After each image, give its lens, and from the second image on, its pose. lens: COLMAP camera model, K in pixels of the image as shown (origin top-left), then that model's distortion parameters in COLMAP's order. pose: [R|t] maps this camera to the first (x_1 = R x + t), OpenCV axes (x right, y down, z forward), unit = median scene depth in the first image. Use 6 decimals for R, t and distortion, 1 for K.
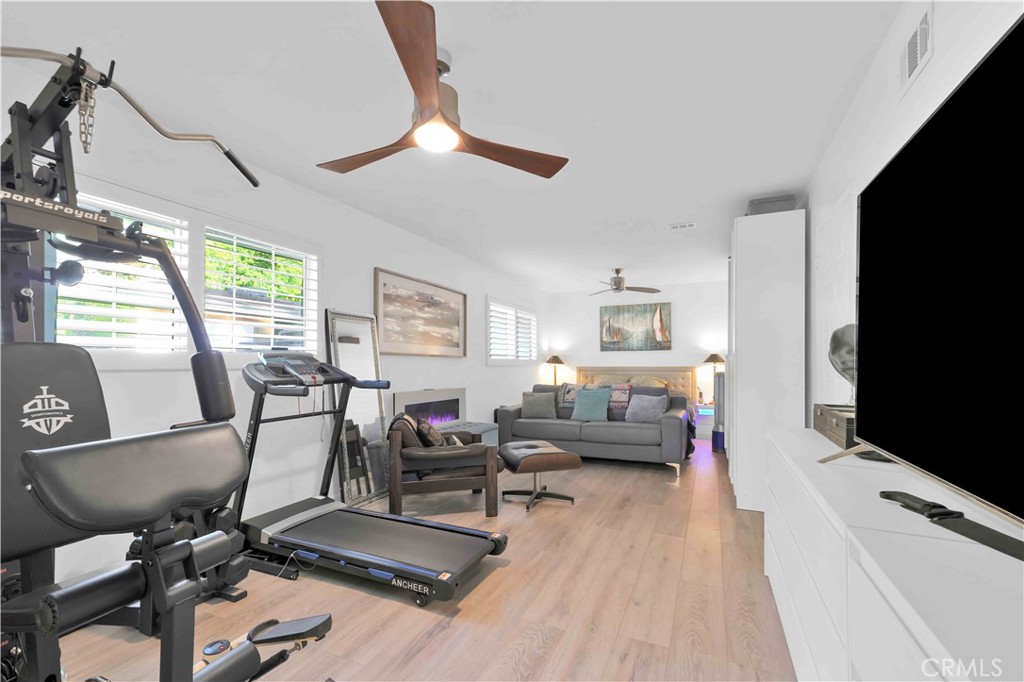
lens RADIAL K [[431.6, 0, 510.0], [0, 431.6, 359.0], [0, 0, 1]] dist [0.008873, 0.000230]
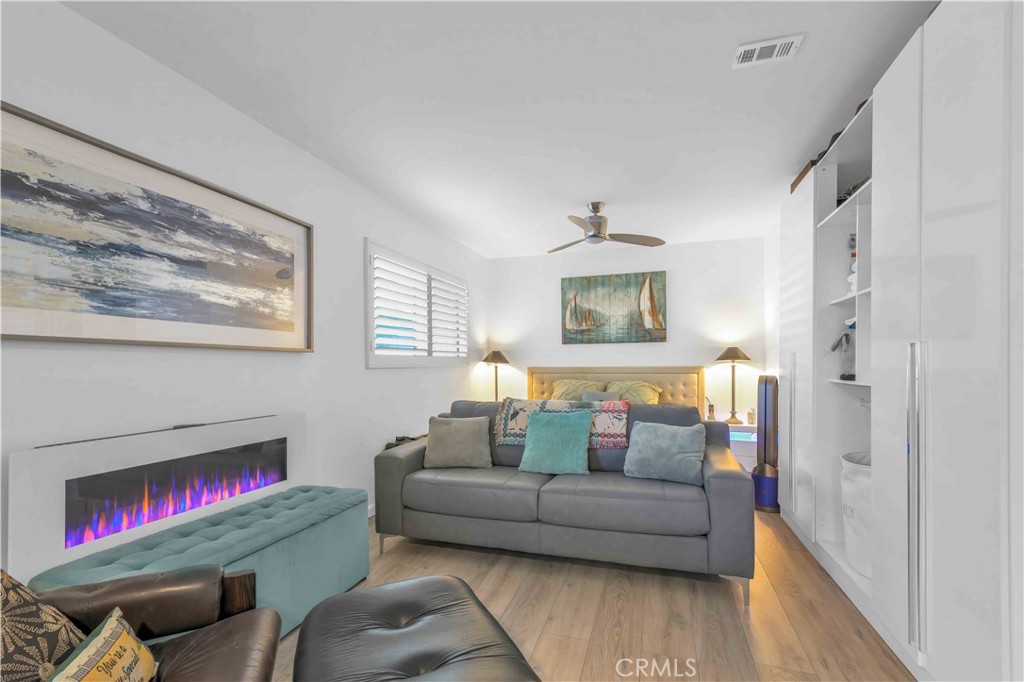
lens RADIAL K [[431.6, 0, 510.0], [0, 431.6, 359.0], [0, 0, 1]] dist [0.008873, 0.000230]
pose [[0.993271, -0.004304, 0.115735, 0.067996], [0.003976, 0.999987, 0.003064, 0.003887], [-0.115747, -0.002583, 0.993275, 0.464510]]
